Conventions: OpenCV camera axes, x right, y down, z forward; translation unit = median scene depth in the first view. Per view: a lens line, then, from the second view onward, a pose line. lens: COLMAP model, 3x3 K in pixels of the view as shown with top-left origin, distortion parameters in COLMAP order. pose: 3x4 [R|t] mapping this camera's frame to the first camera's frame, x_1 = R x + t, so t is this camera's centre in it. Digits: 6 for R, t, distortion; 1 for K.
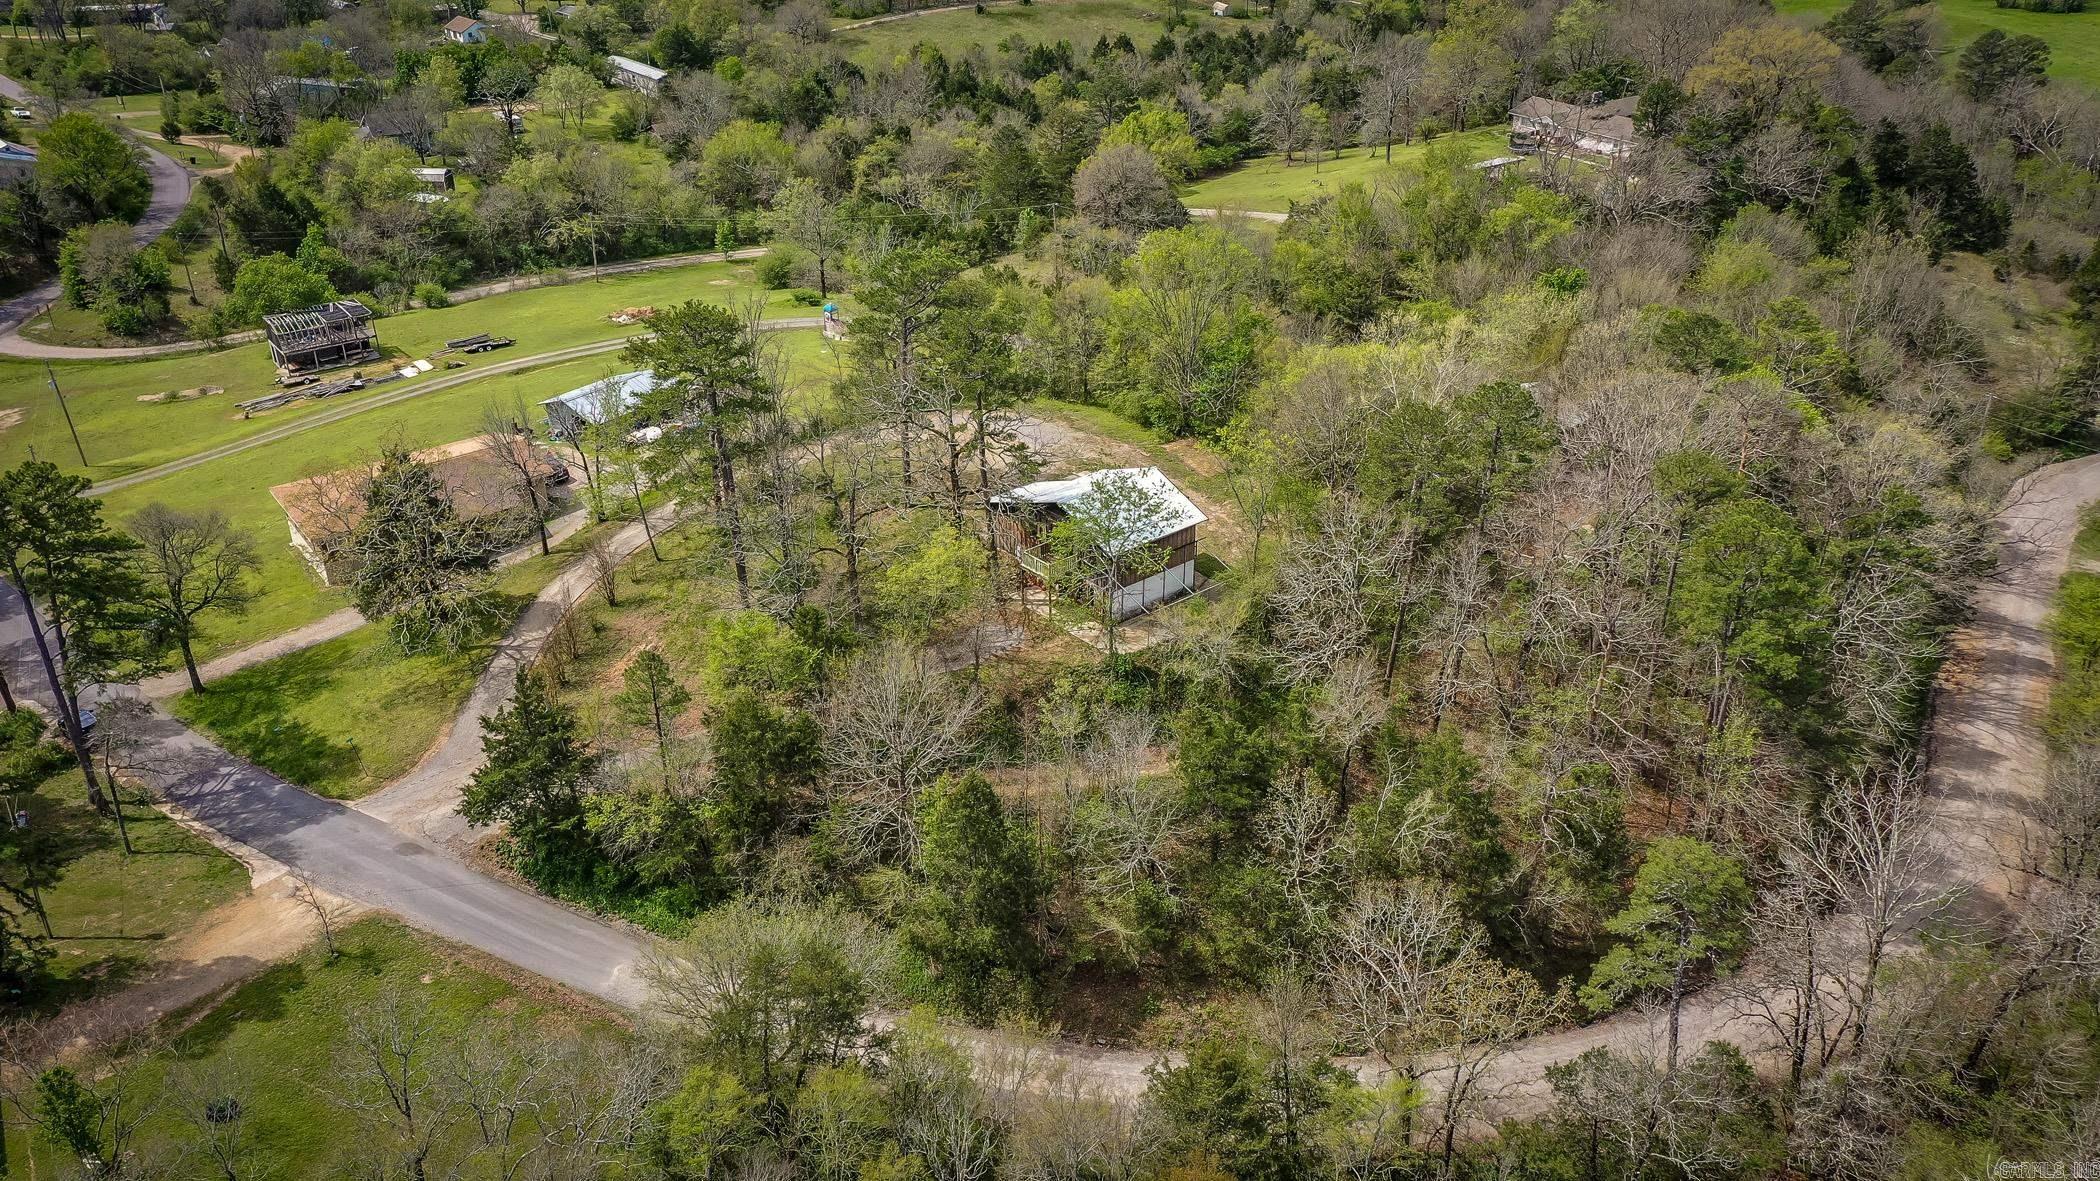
lens RADIAL K [[1739.2, 0, 1063.5], [0, 1739.2, 585.5], [0, 0, 1]] dist [0.026751, 0.007393]
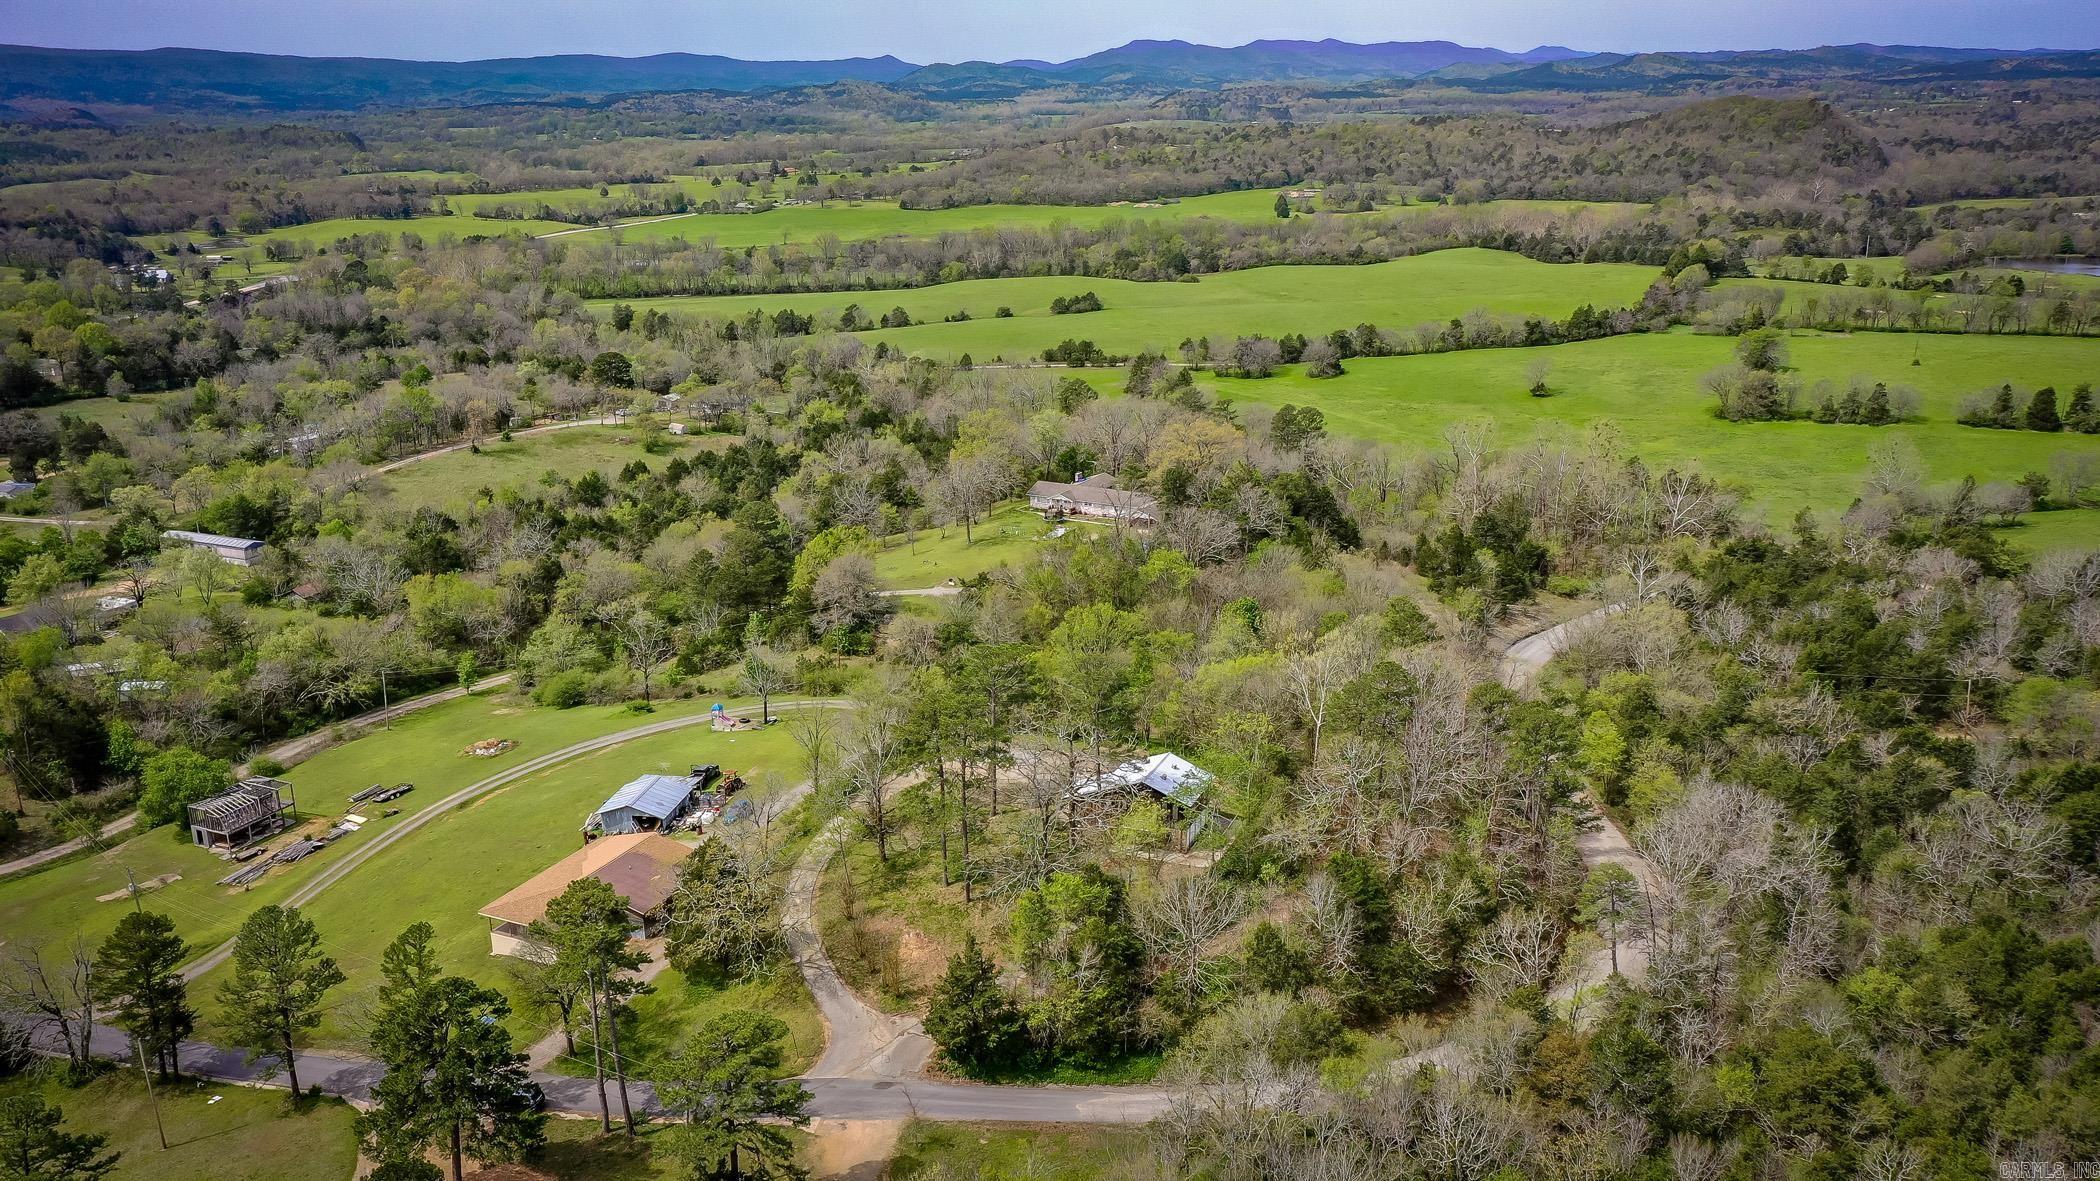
lens RADIAL K [[1739.2, 0, 1063.5], [0, 1739.2, 585.5], [0, 0, 1]] dist [0.026751, 0.007393]
pose [[0.877901, -0.137029, 0.458816, -0.418860], [0.222249, 0.965324, -0.136951, -0.011154], [-0.424140, 0.222201, 0.877913, -0.225539]]
